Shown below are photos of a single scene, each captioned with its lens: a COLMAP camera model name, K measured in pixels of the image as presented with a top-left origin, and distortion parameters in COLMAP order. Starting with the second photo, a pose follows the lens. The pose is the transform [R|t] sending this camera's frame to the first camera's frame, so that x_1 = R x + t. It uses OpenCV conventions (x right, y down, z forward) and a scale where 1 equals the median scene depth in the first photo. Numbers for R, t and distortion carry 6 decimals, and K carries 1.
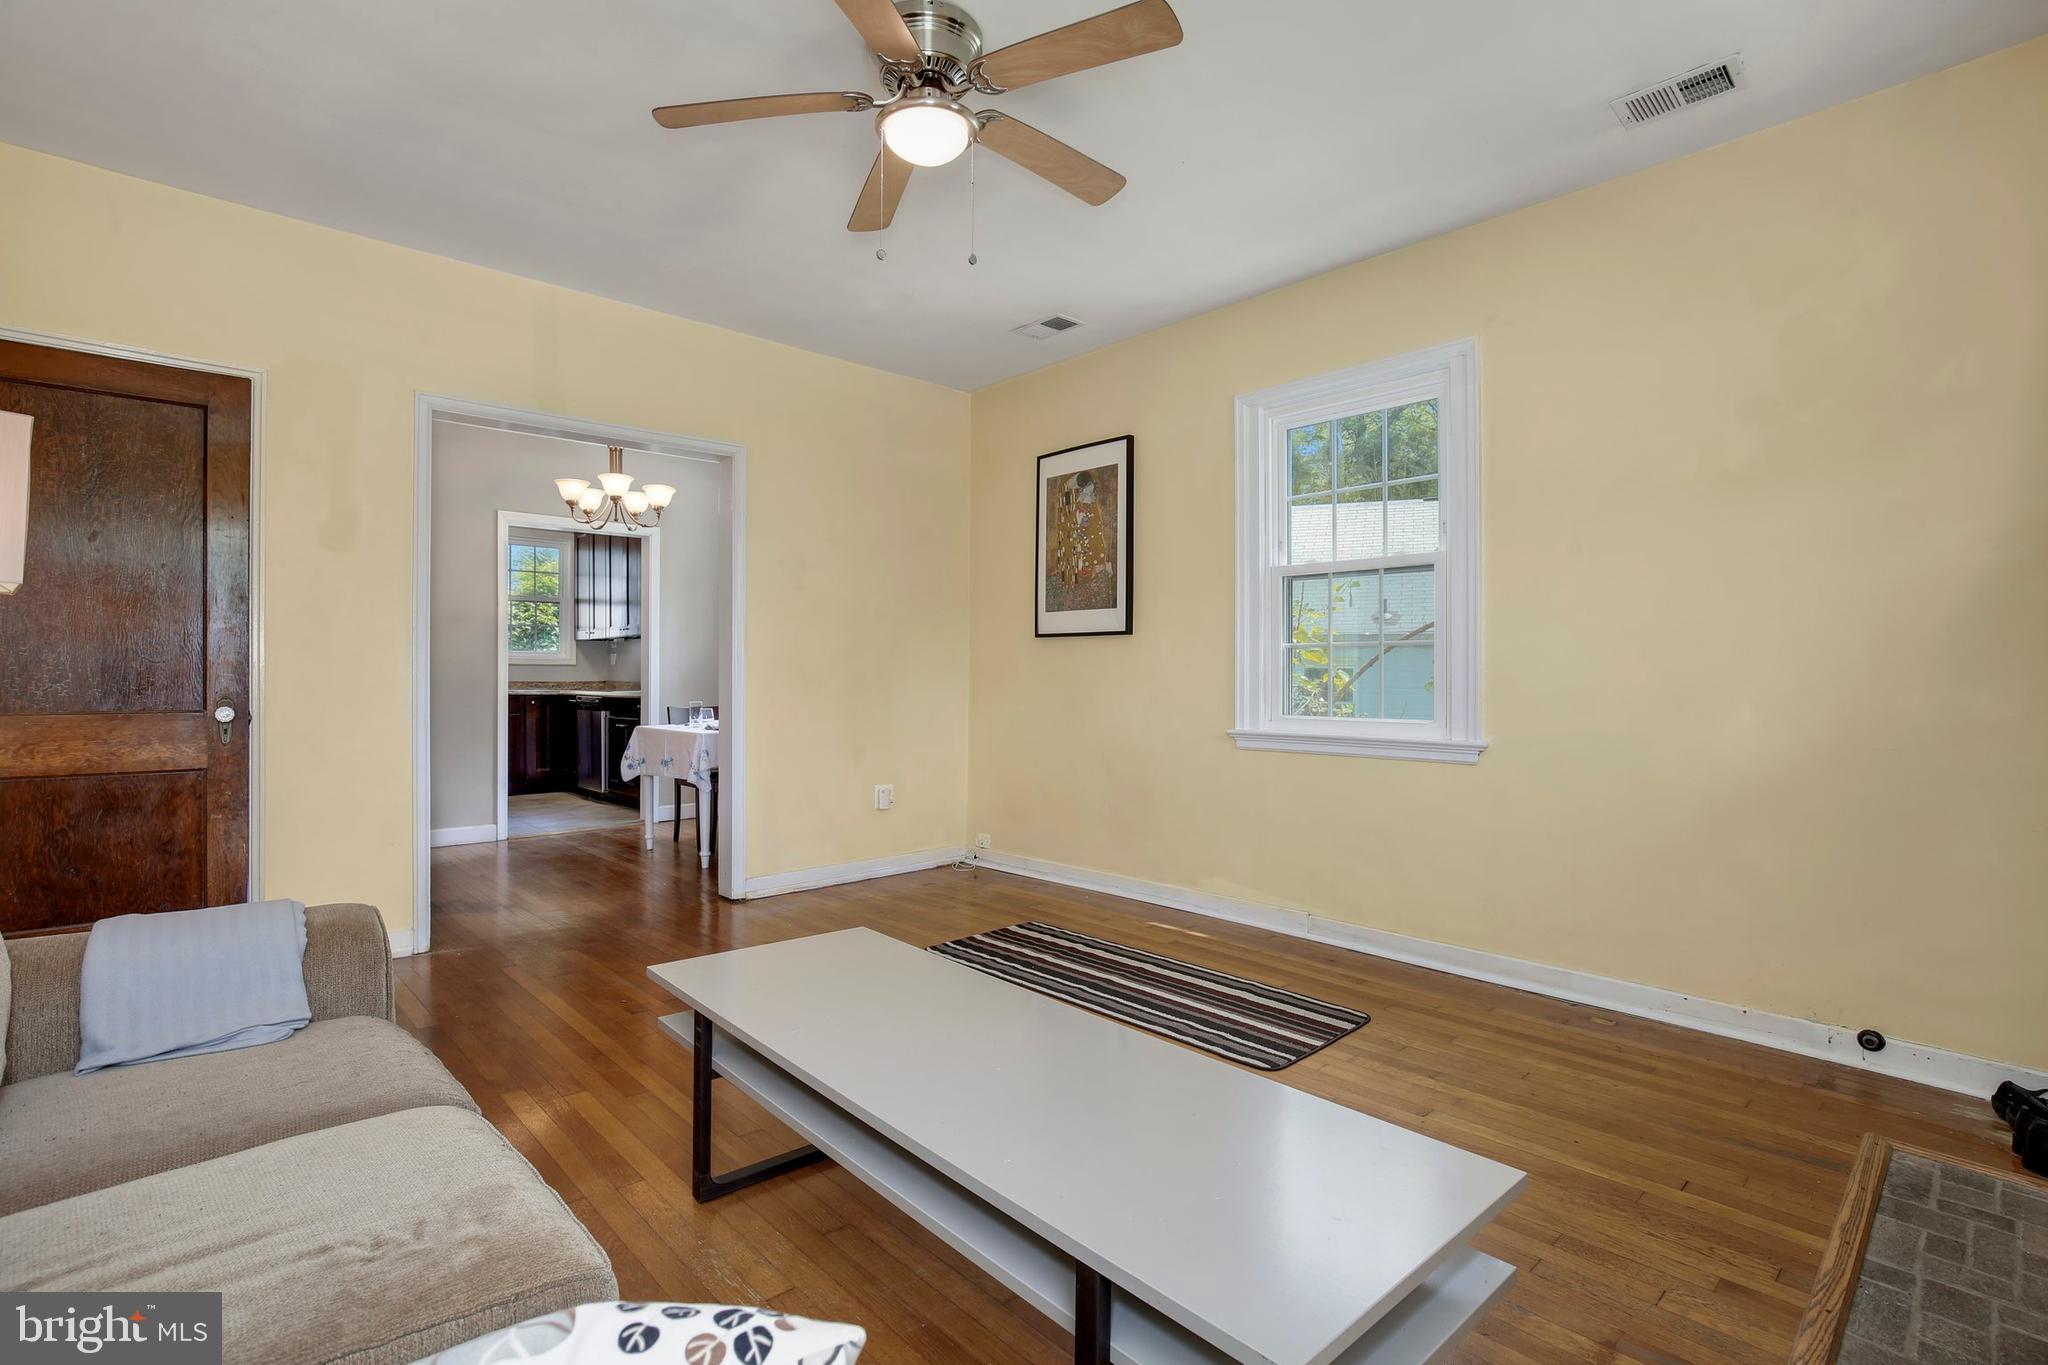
lens RADIAL K [[944.5, 0, 1015.7], [0, 944.5, 699.7], [0, 0, 1]] dist [-0.023595, 0.007930]
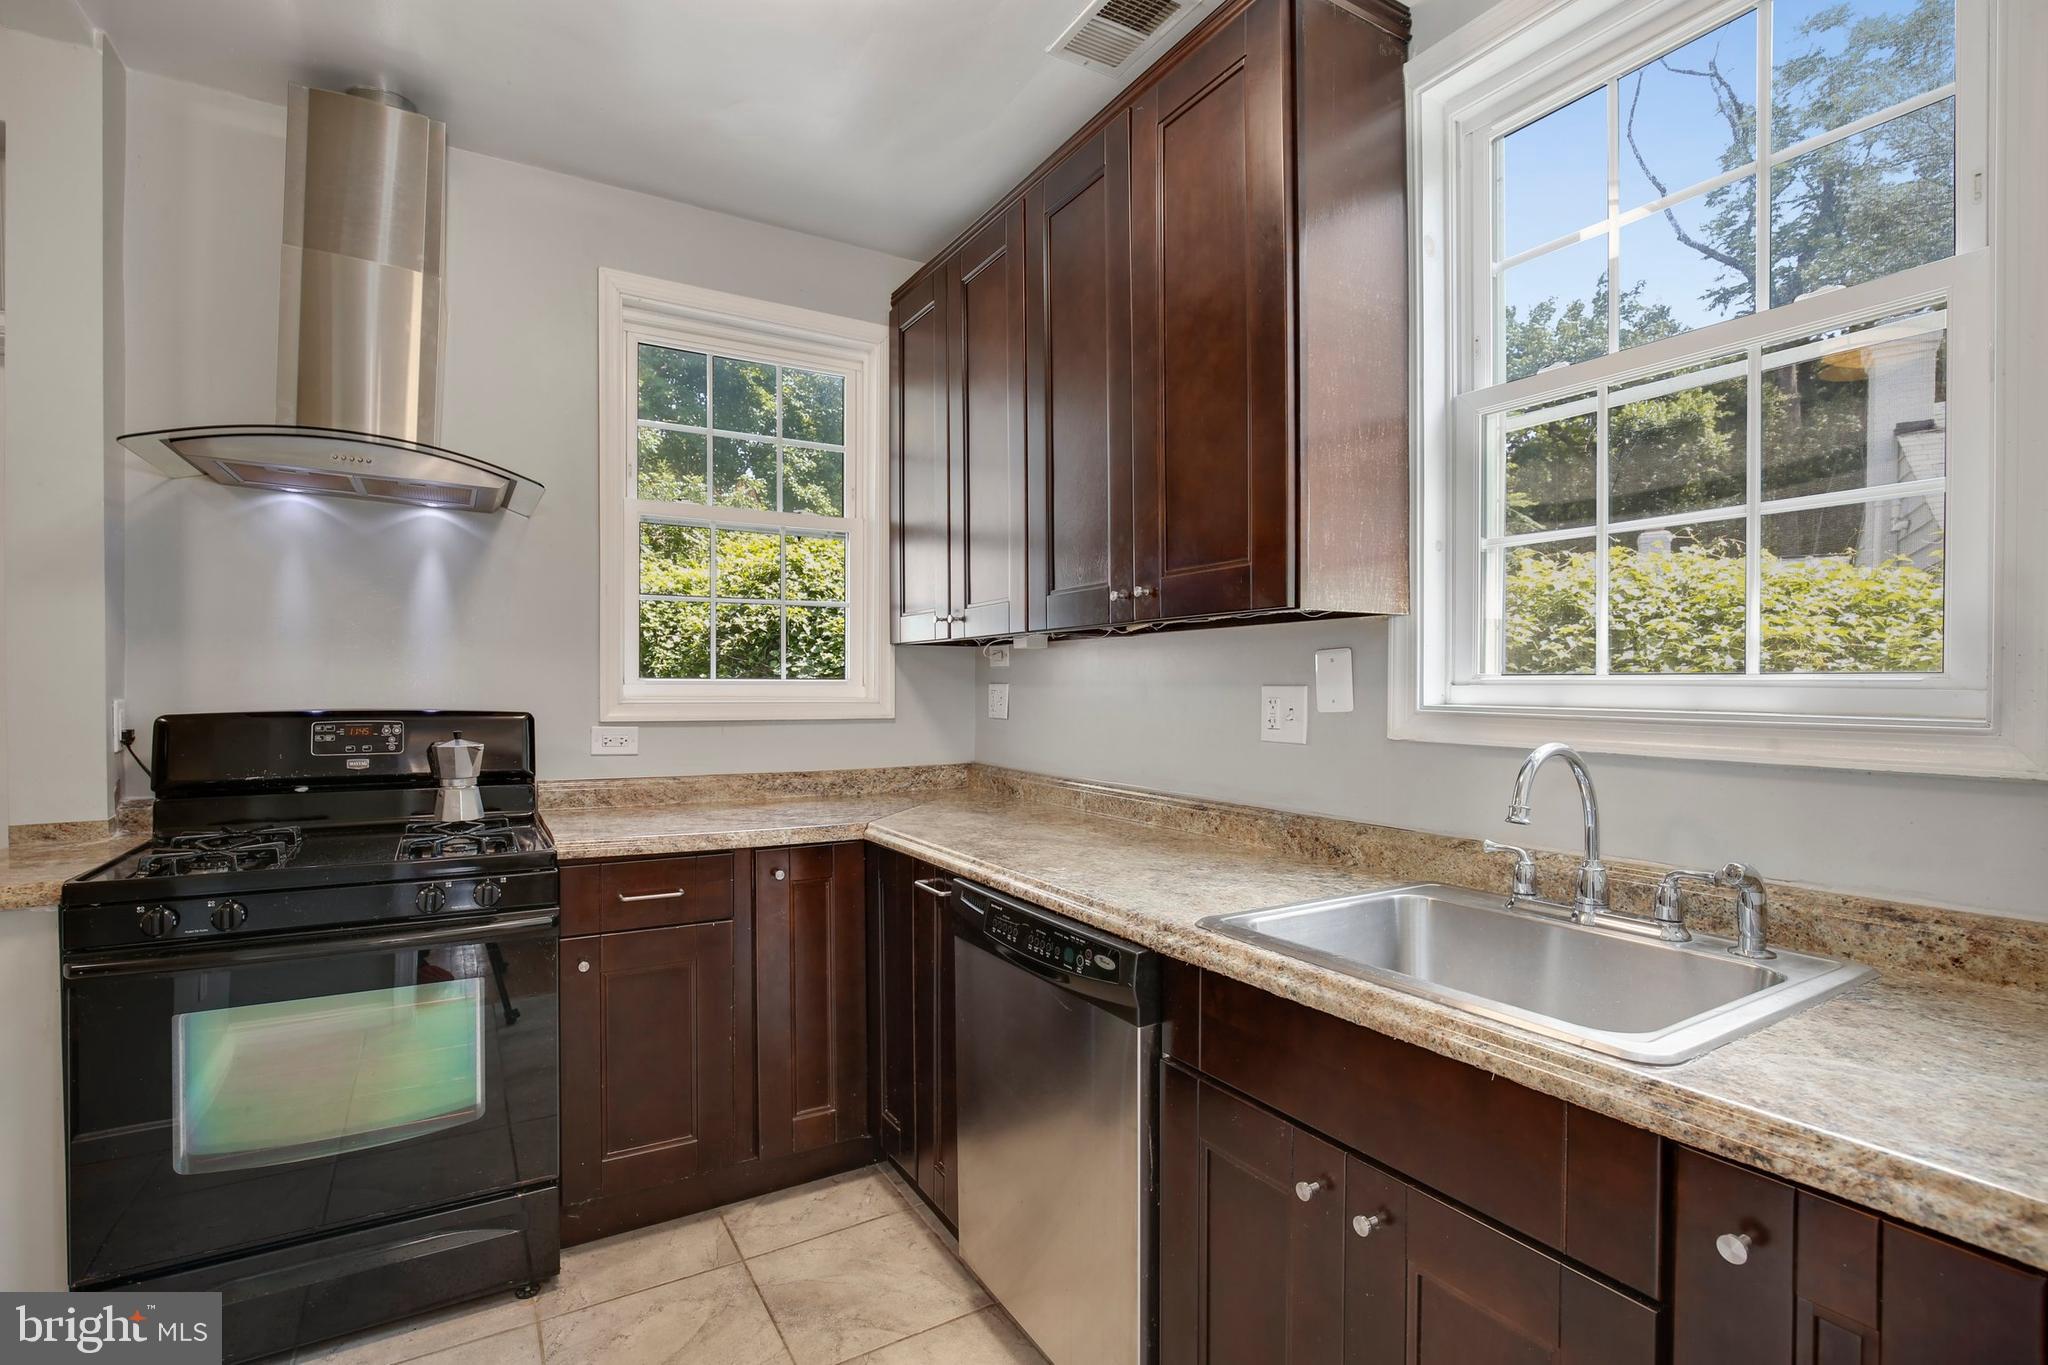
lens RADIAL K [[944.5, 0, 1022.1], [0, 944.5, 695.7], [0, 0, 1]] dist [-0.023595, 0.007930]
pose [[0.978126, 0.003390, -0.207988, -0.841341], [-0.005268, 0.999950, -0.008476, -0.102121], [0.207949, 0.009386, 0.978095, 1.616790]]
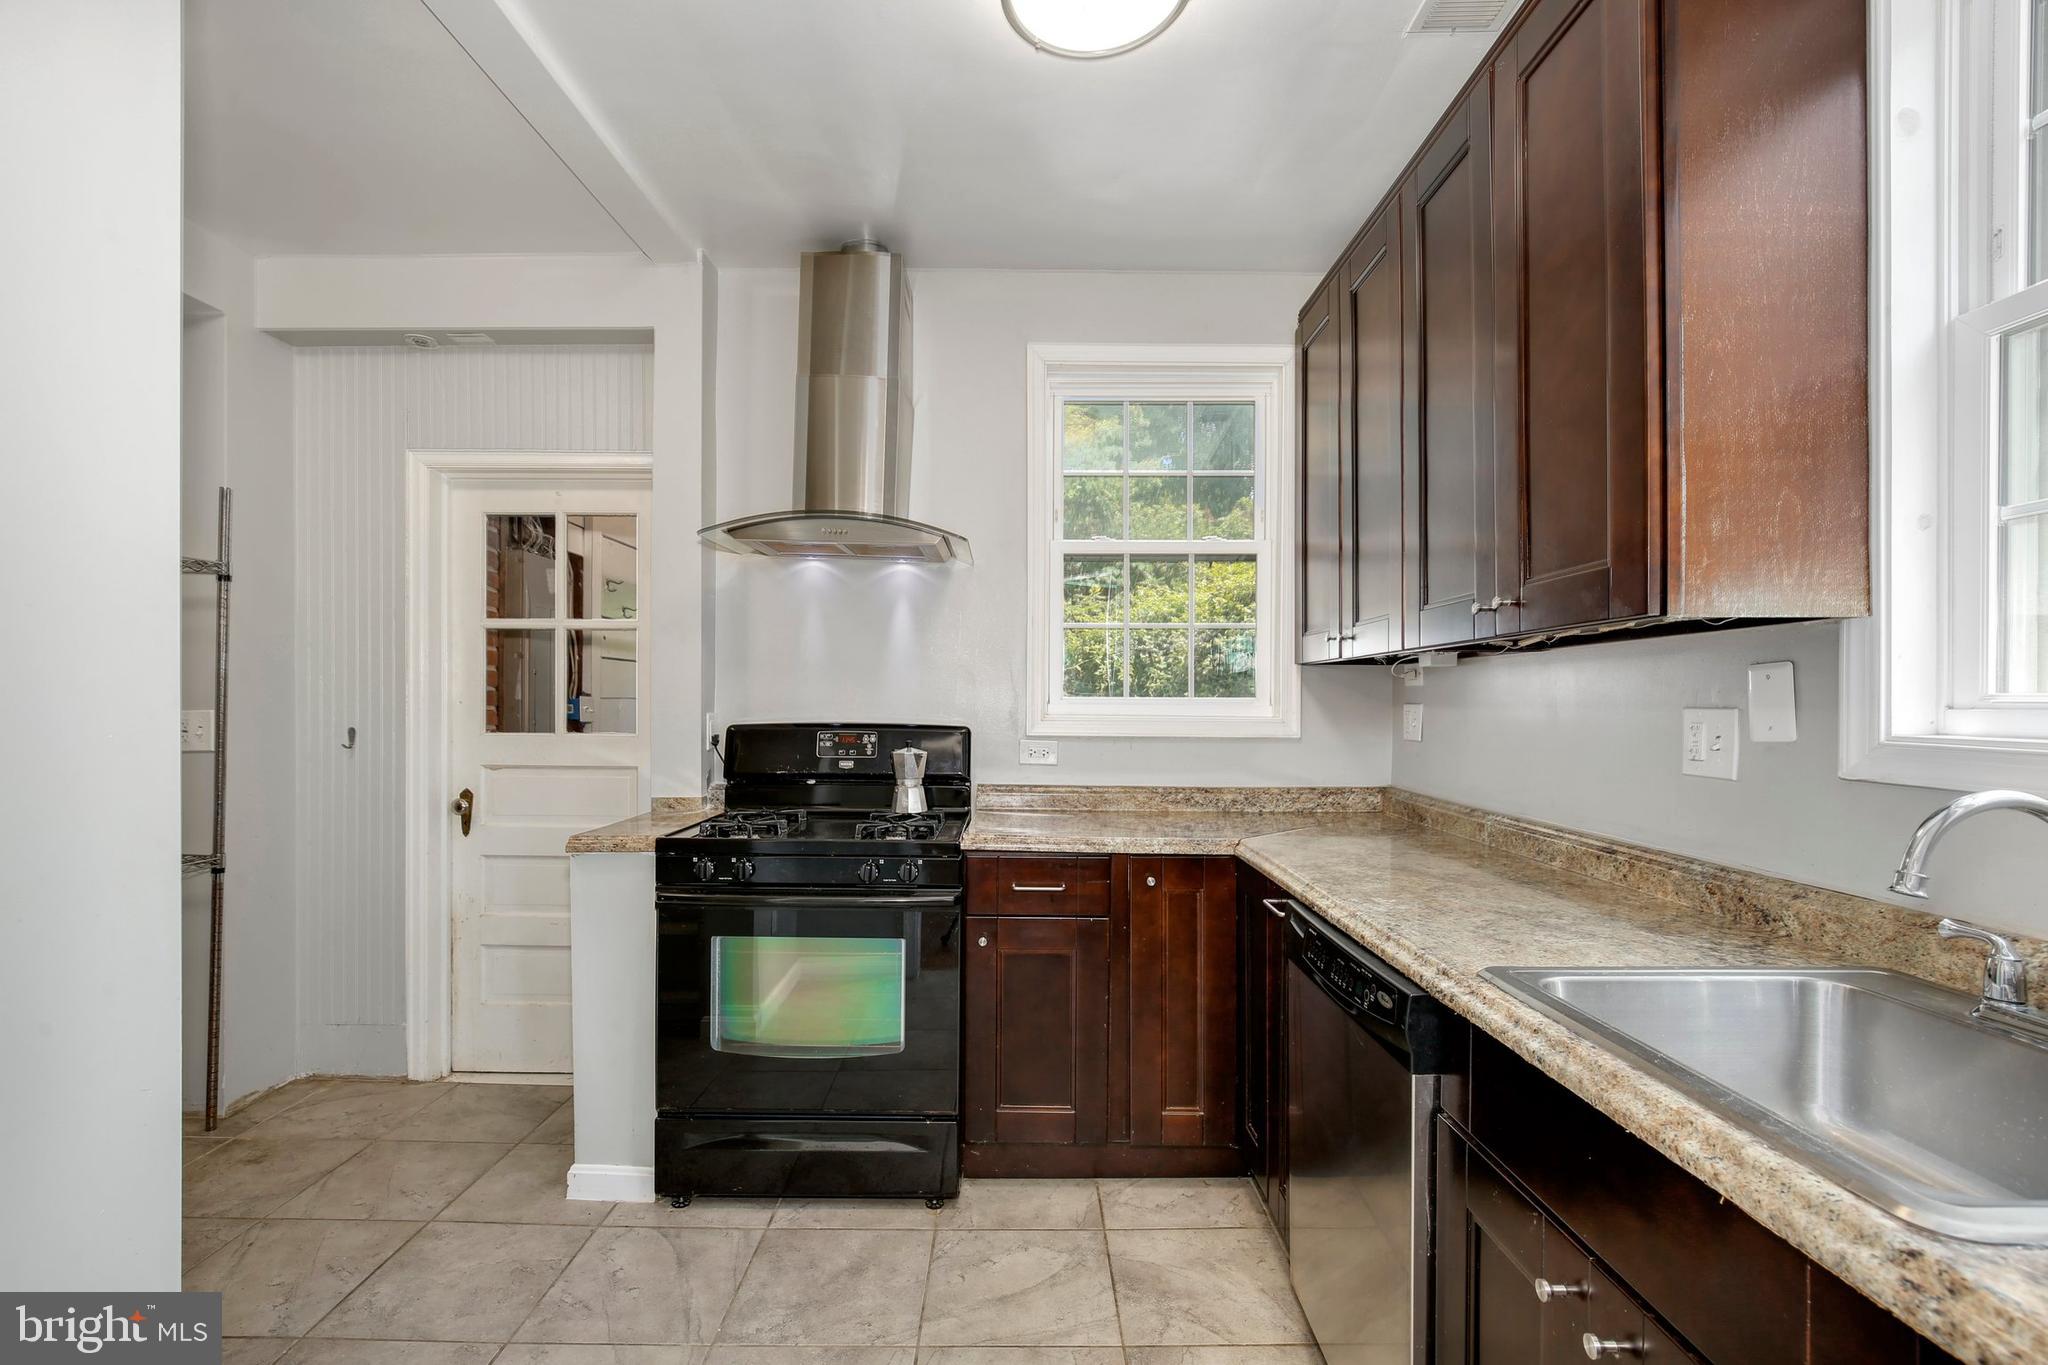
lens RADIAL K [[944.5, 0, 1020.8], [0, 944.5, 703.5], [0, 0, 1]] dist [-0.023595, 0.007930]
pose [[0.732820, 0.003638, -0.680412, -0.745907], [-0.016736, 0.999780, -0.012678, -0.104311], [0.680216, 0.020678, 0.732720, 1.637401]]
